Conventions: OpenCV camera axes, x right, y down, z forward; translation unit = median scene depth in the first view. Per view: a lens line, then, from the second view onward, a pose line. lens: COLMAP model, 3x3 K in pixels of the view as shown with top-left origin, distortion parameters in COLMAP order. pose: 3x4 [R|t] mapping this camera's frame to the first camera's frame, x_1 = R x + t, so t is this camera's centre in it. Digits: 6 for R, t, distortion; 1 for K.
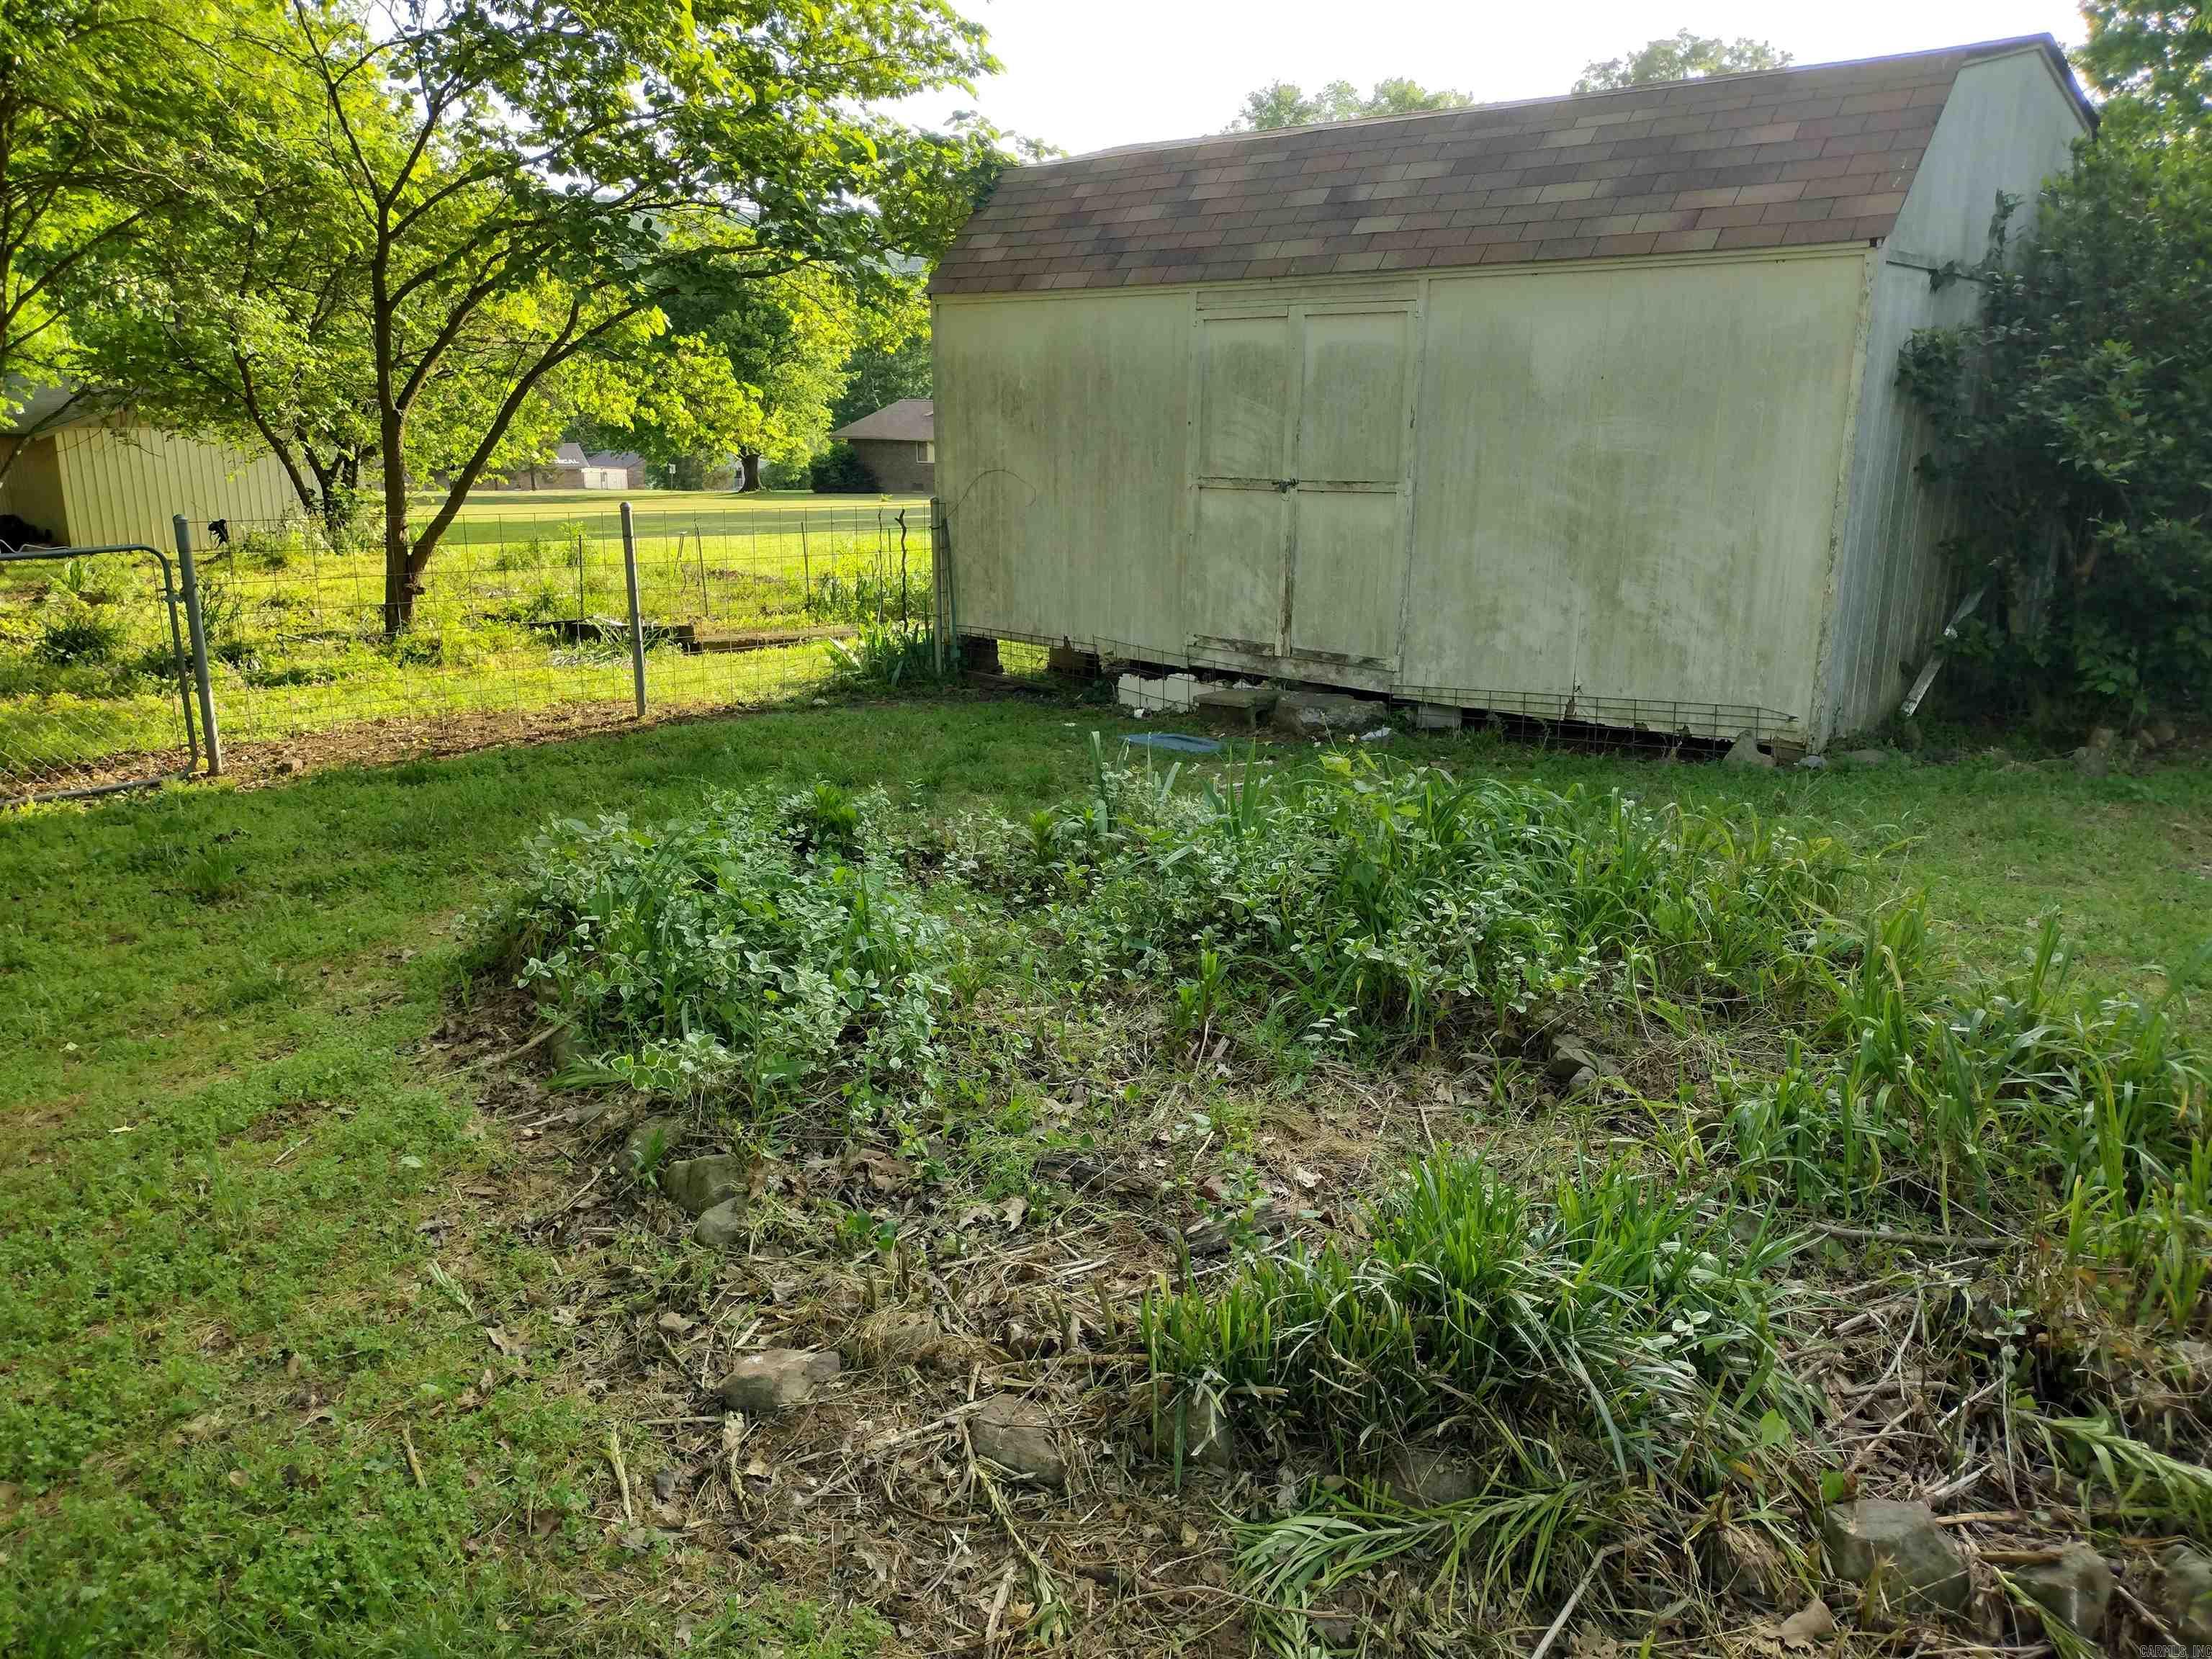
lens RADIAL K [[1675.5, 0, 1108.5], [0, 1675.5, 816.3], [0, 0, 1]] dist [0.107808, -0.147940]
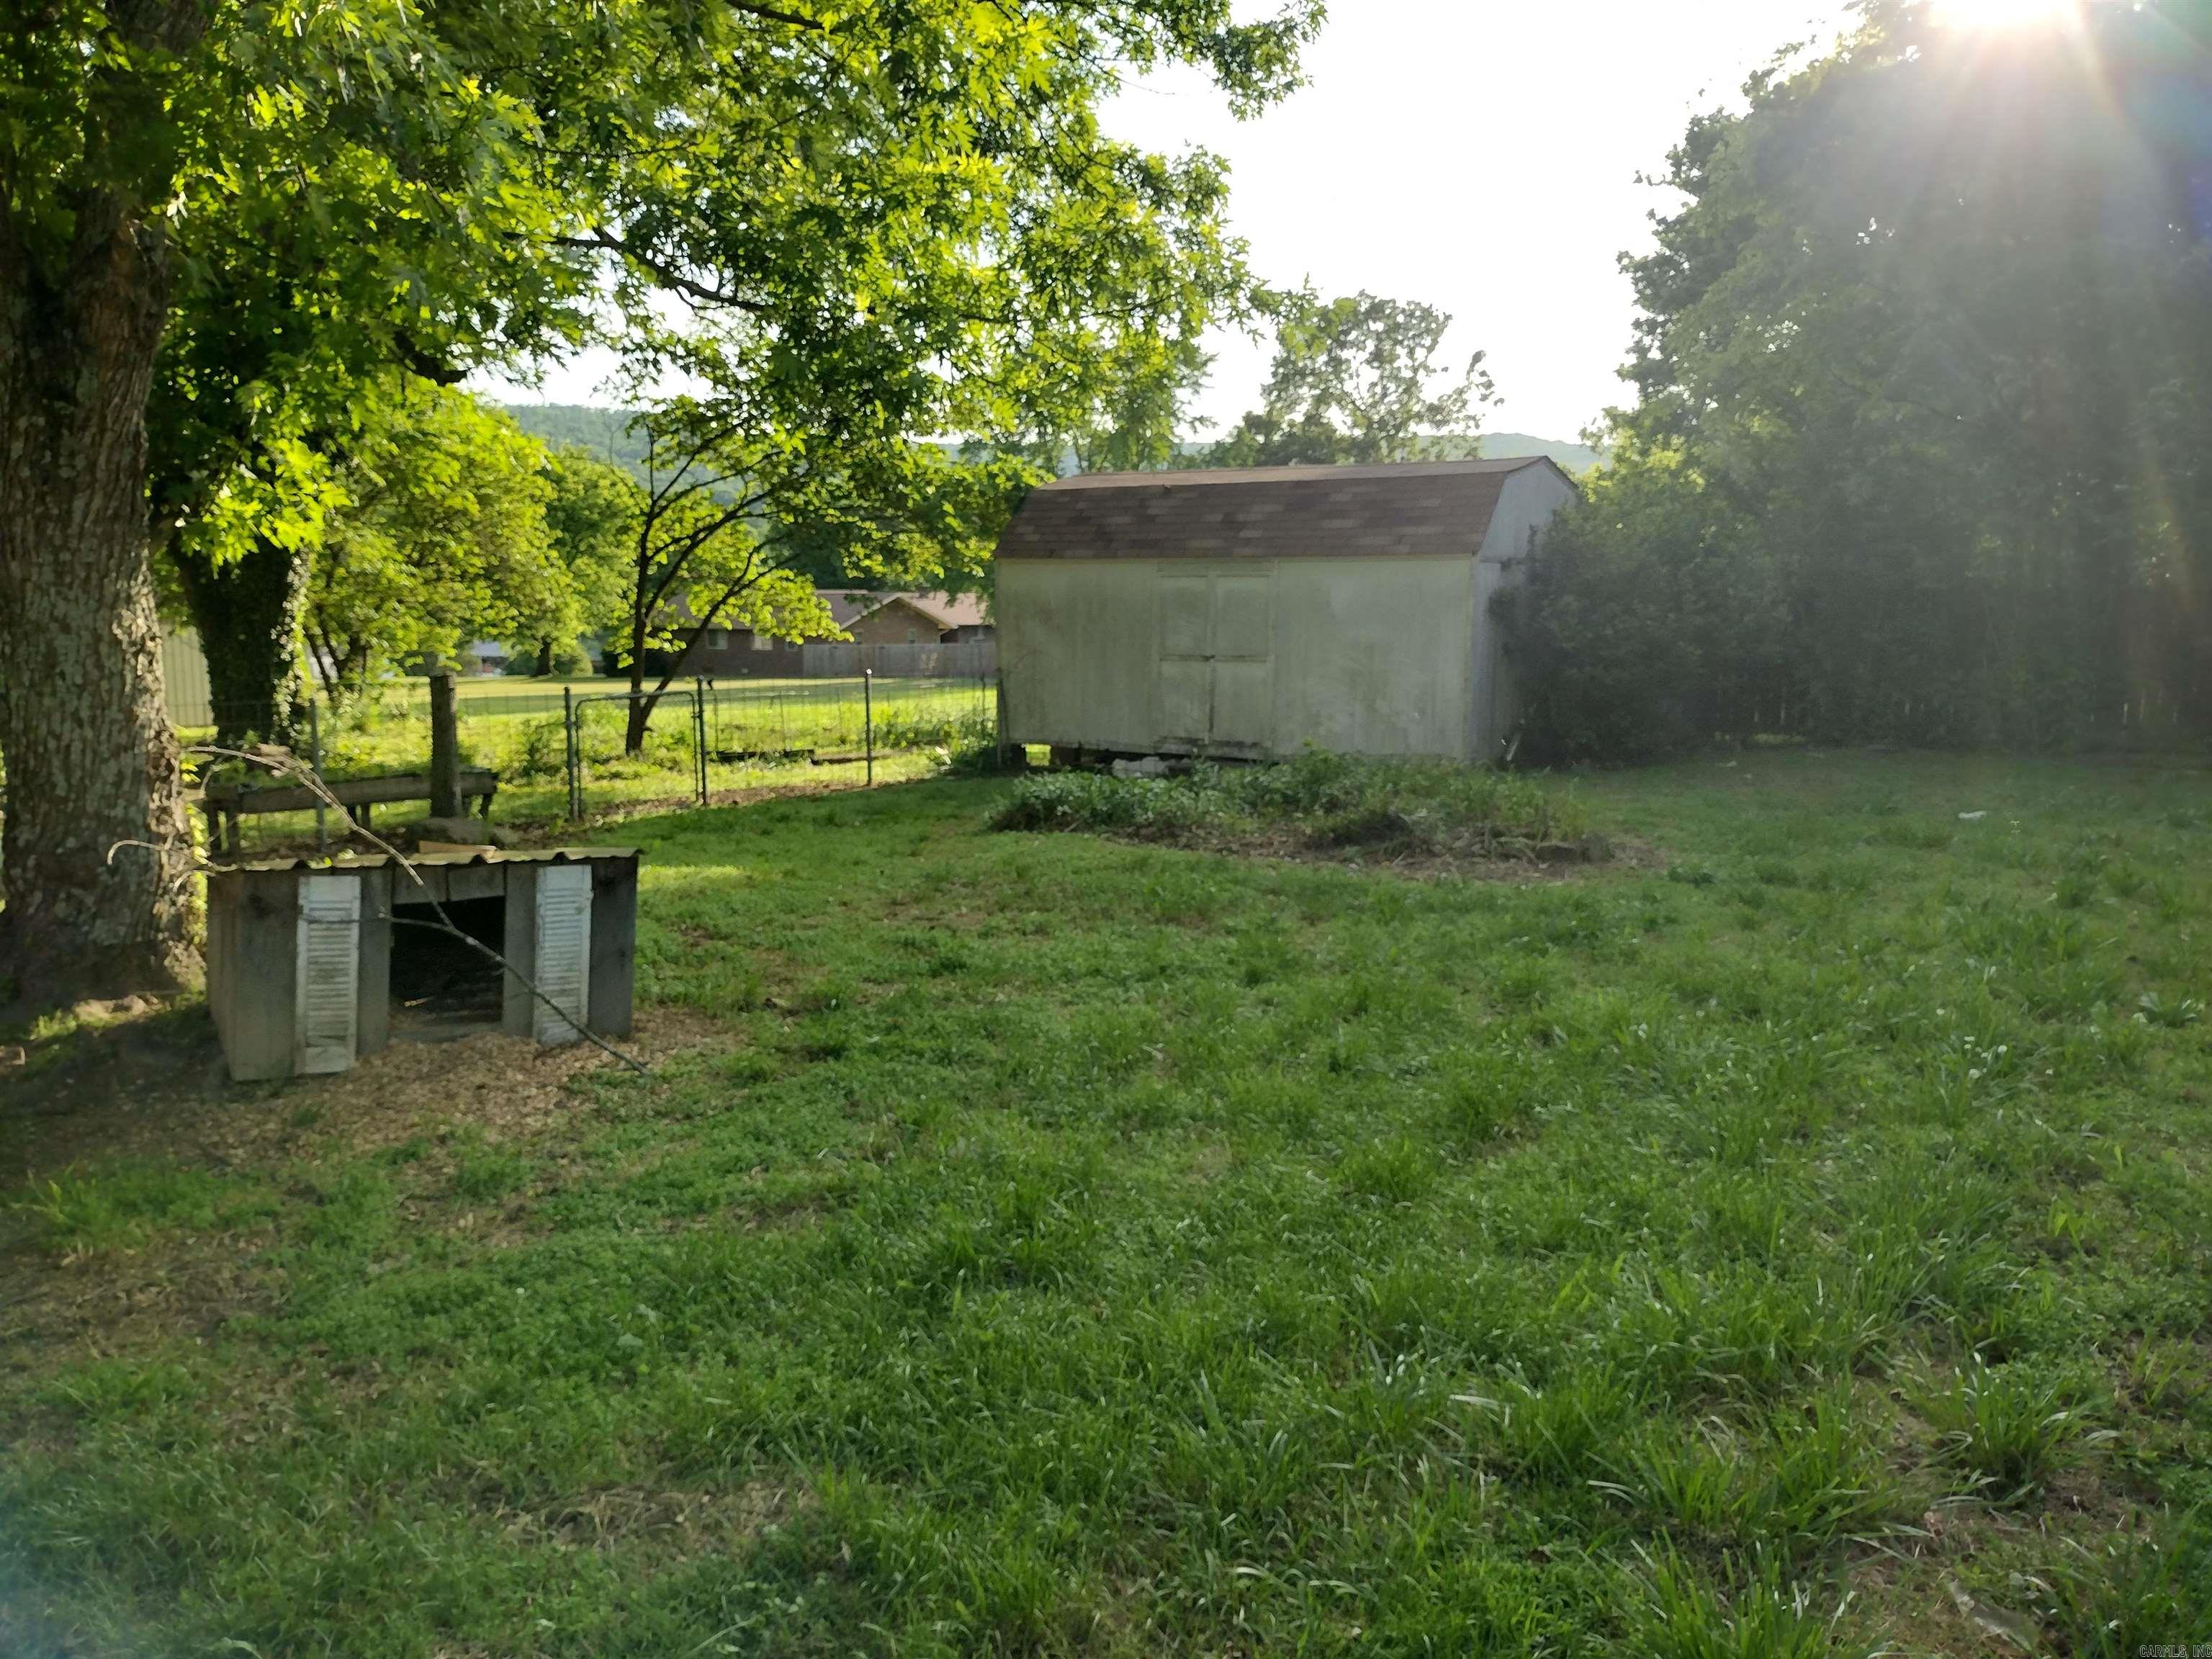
lens RADIAL K [[1675.5, 0, 1108.5], [0, 1675.5, 816.3], [0, 0, 1]] dist [0.107808, -0.147940]
pose [[0.987281, -0.023958, 0.157166, -0.319379], [0.040392, 0.993942, -0.102218, 0.181813], [-0.153765, 0.107267, 0.982268, -0.881431]]
